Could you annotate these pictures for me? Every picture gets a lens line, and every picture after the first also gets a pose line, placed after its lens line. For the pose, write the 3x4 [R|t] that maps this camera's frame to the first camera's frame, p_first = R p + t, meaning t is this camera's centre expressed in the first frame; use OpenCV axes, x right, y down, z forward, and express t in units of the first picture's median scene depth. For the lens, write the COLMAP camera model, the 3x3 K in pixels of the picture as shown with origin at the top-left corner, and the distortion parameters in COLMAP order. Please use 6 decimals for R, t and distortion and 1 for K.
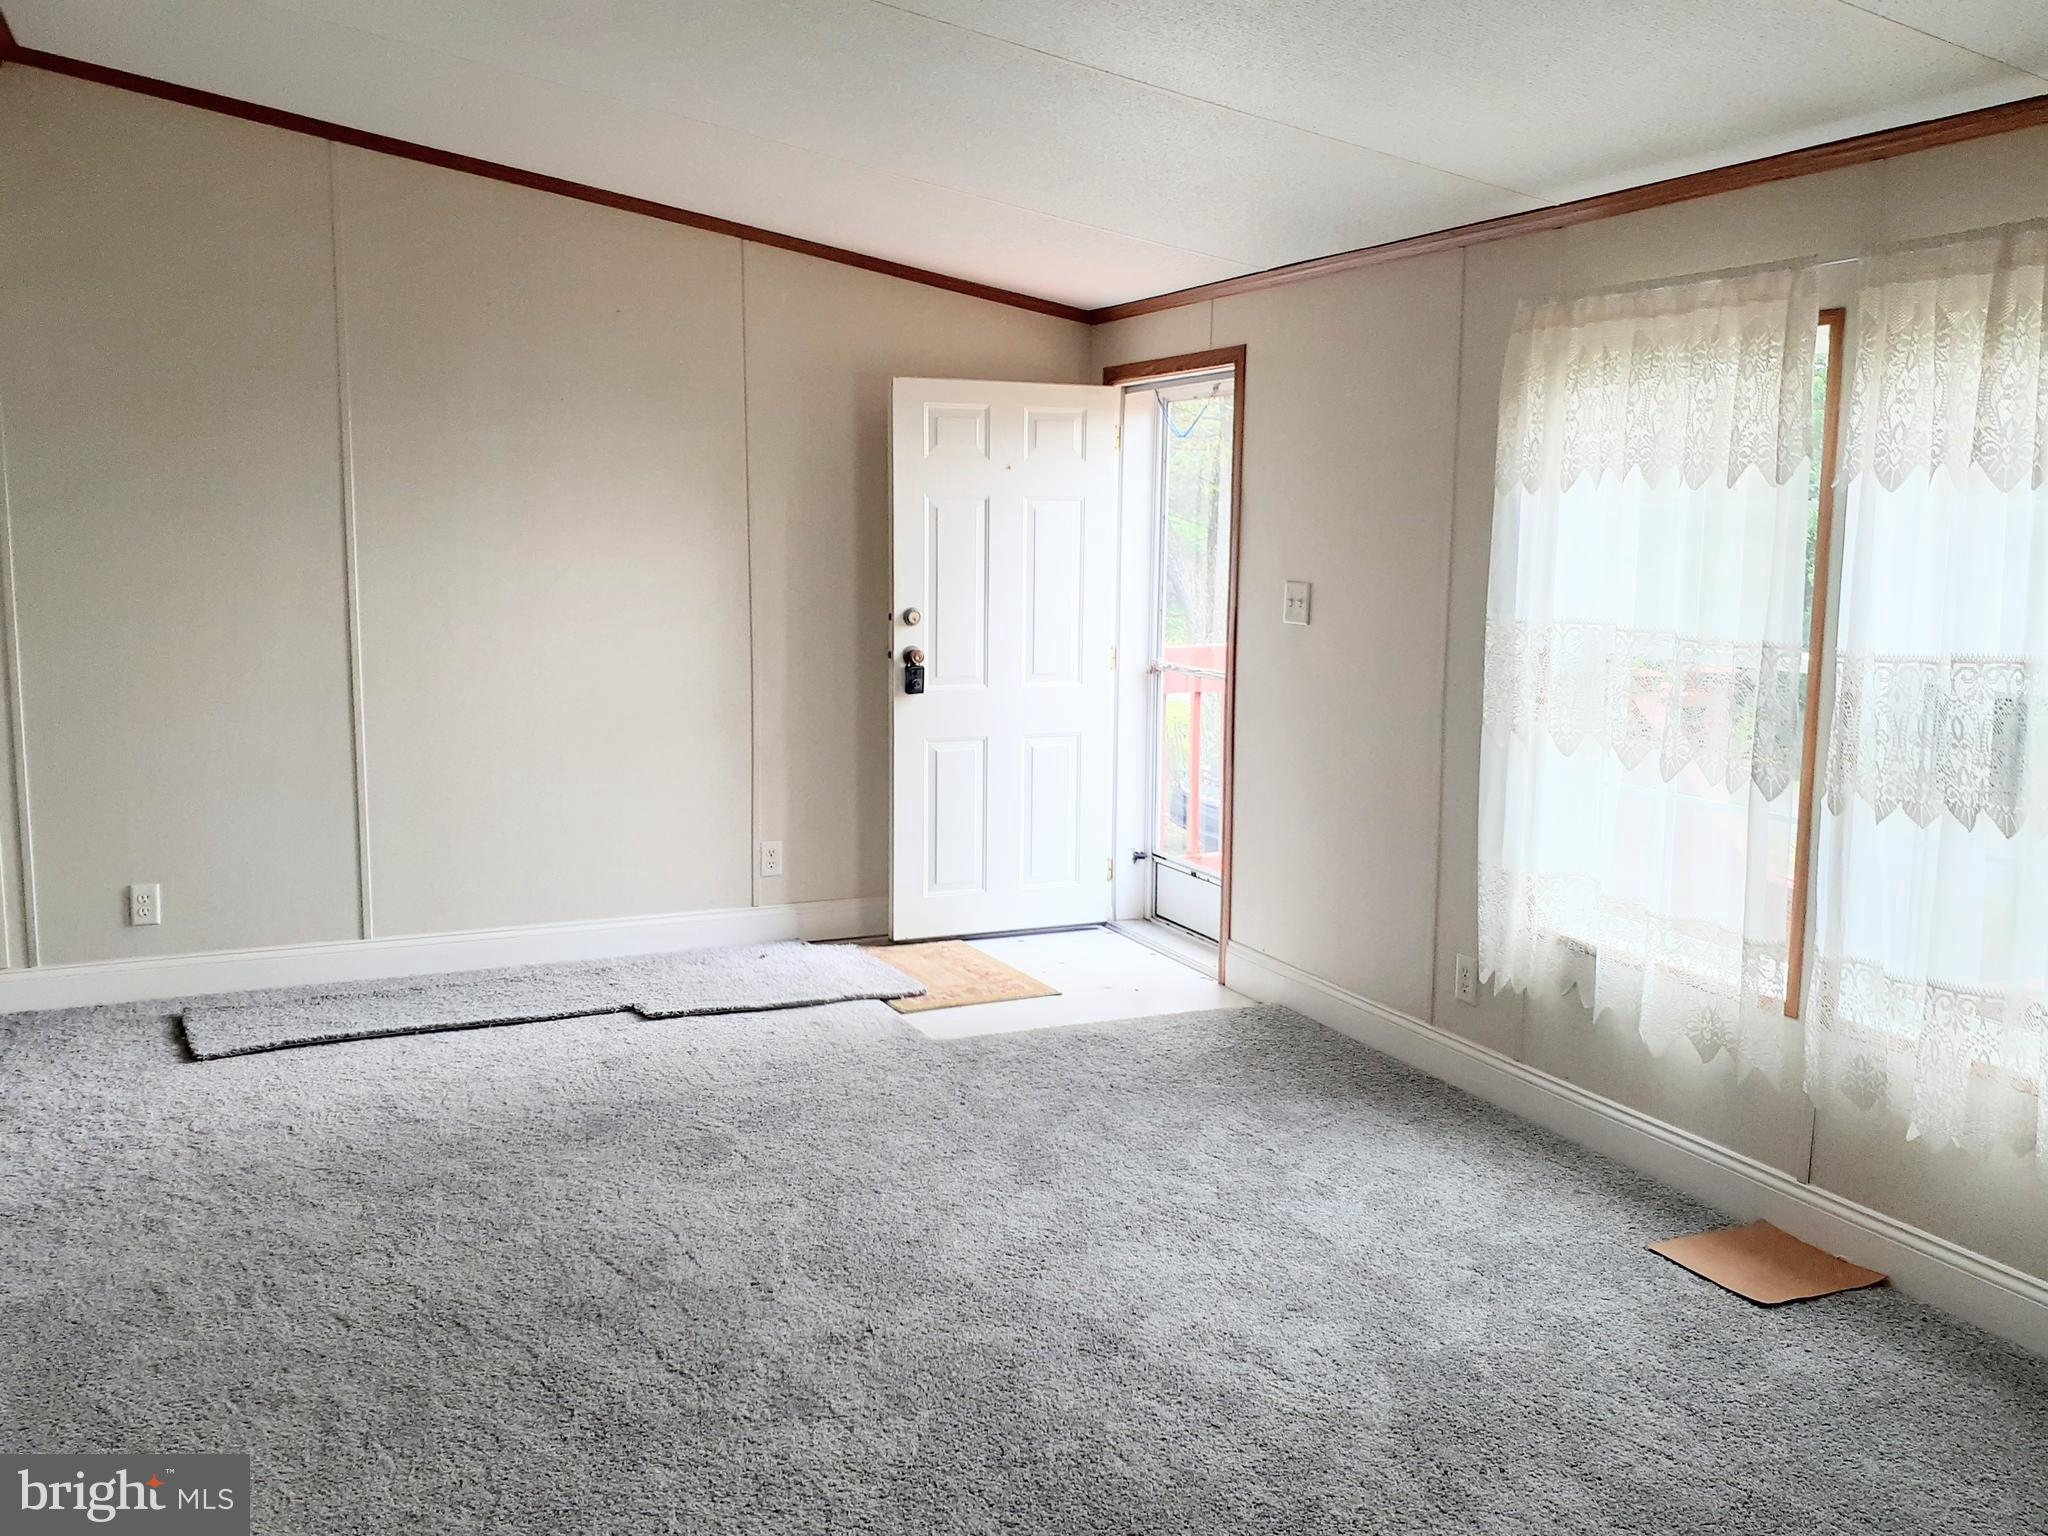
lens RADIAL K [[1660.8, 0, 1022.3], [0, 1660.8, 754.2], [0, 0, 1]] dist [0.005132, -0.005483]
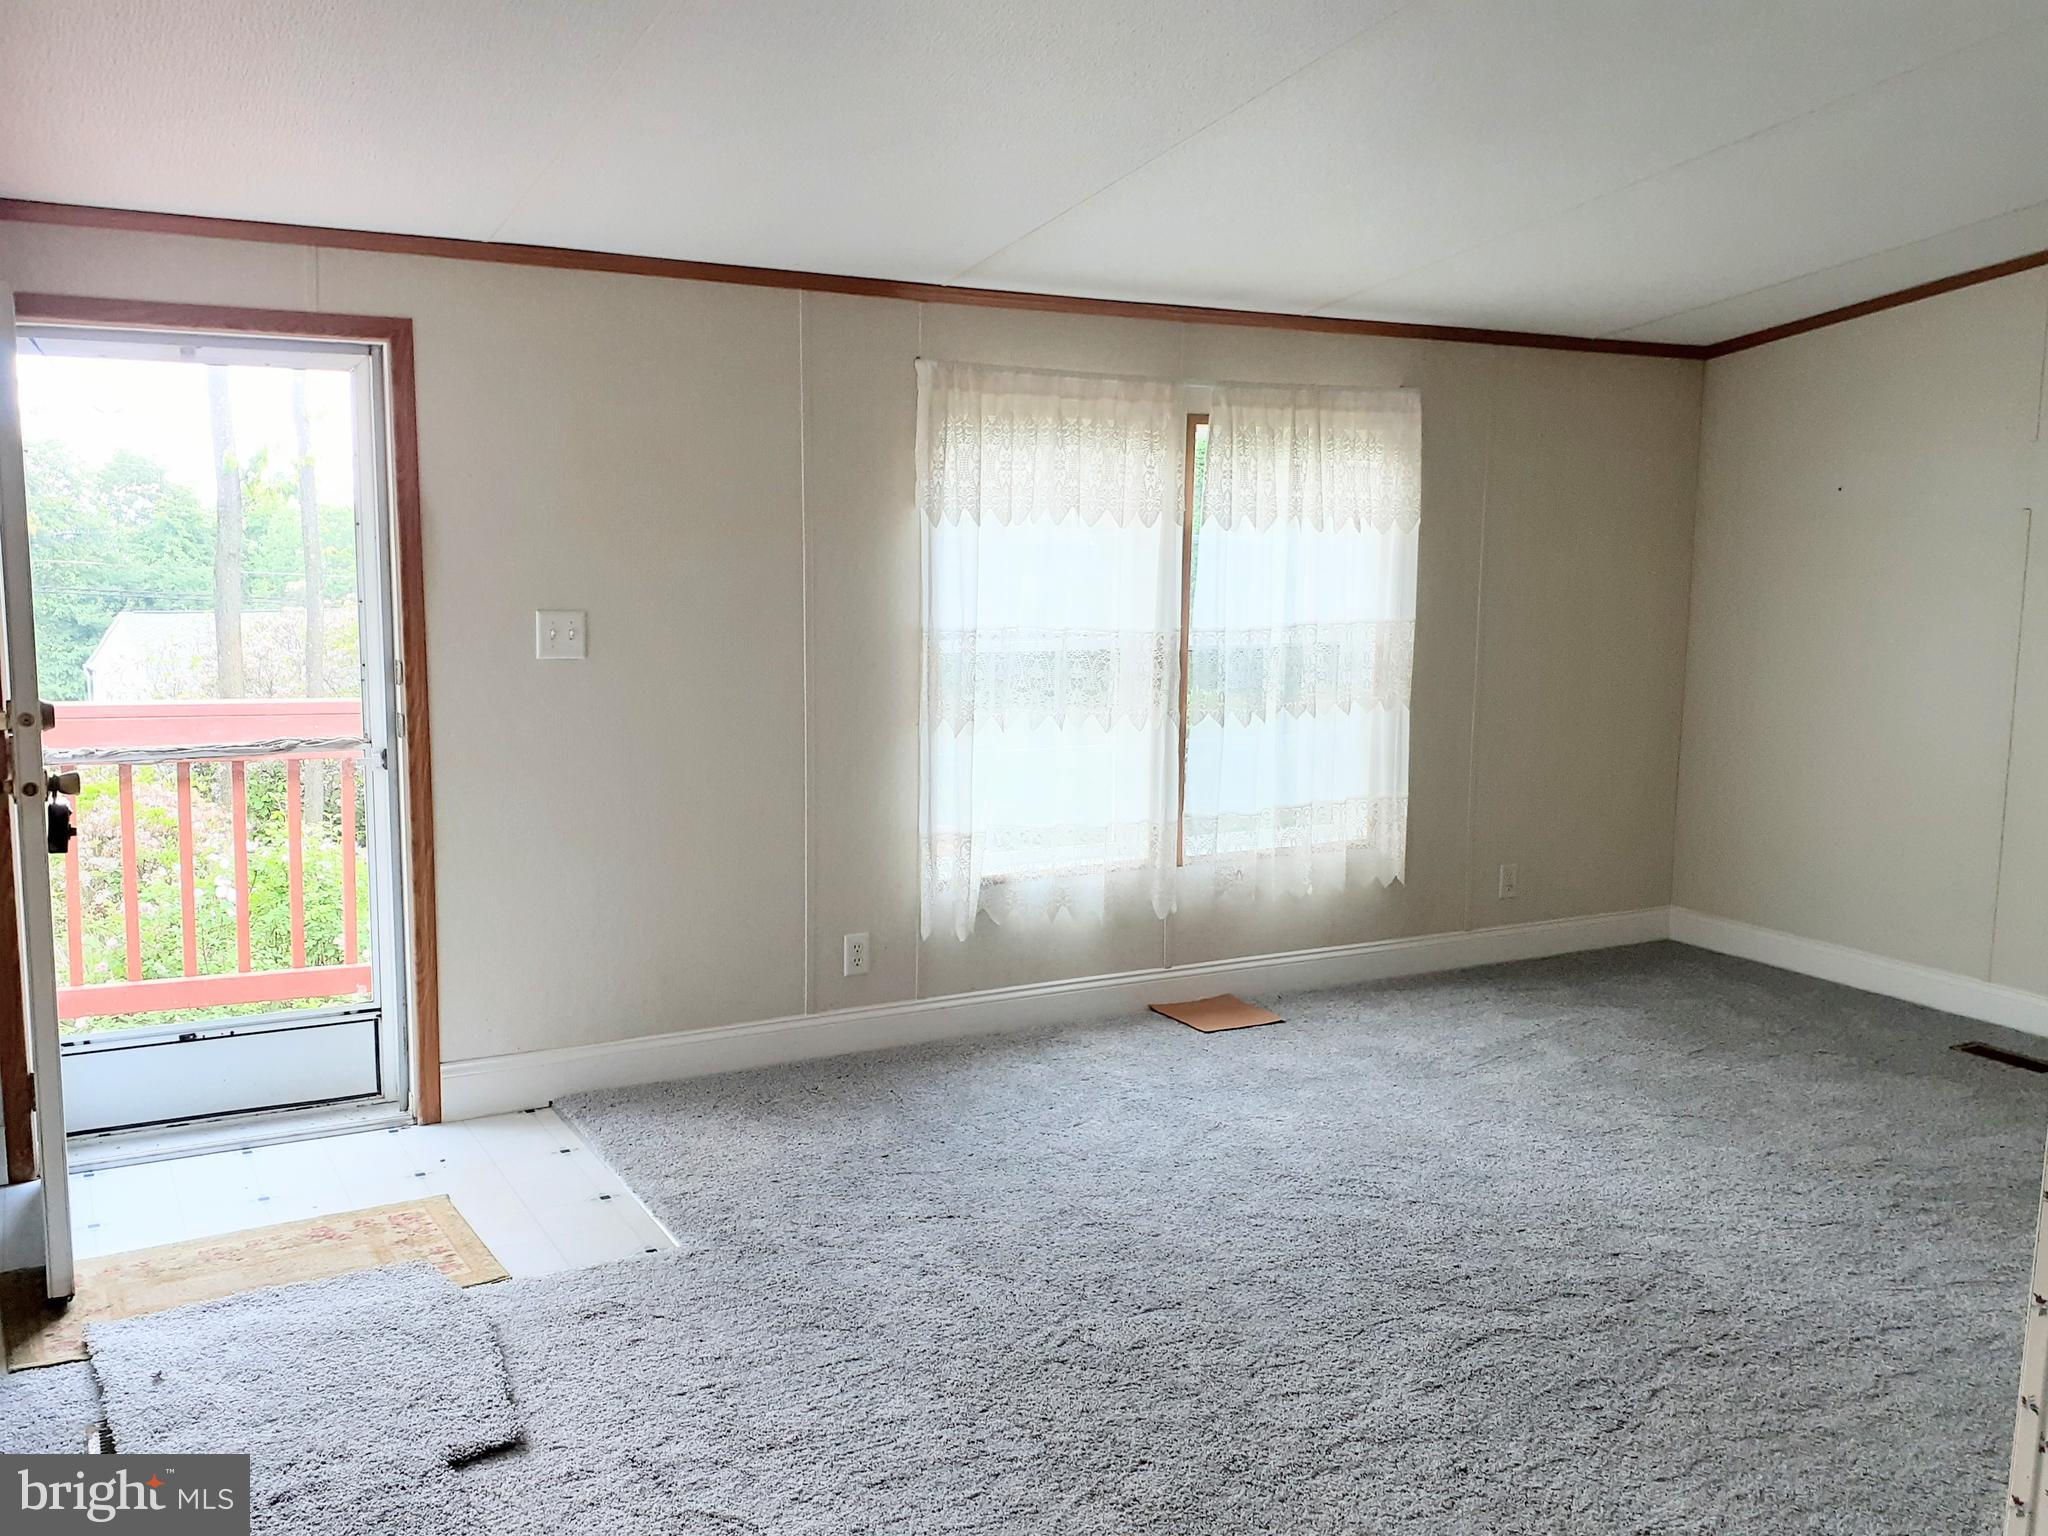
lens RADIAL K [[1660.8, 0, 1022.3], [0, 1660.8, 754.2], [0, 0, 1]] dist [0.005132, -0.005483]
pose [[-0.029111, -0.150867, 0.988125, -0.876894], [0.119792, 0.980893, 0.153292, -0.165166], [-0.992372, 0.122832, -0.010482, 0.947822]]
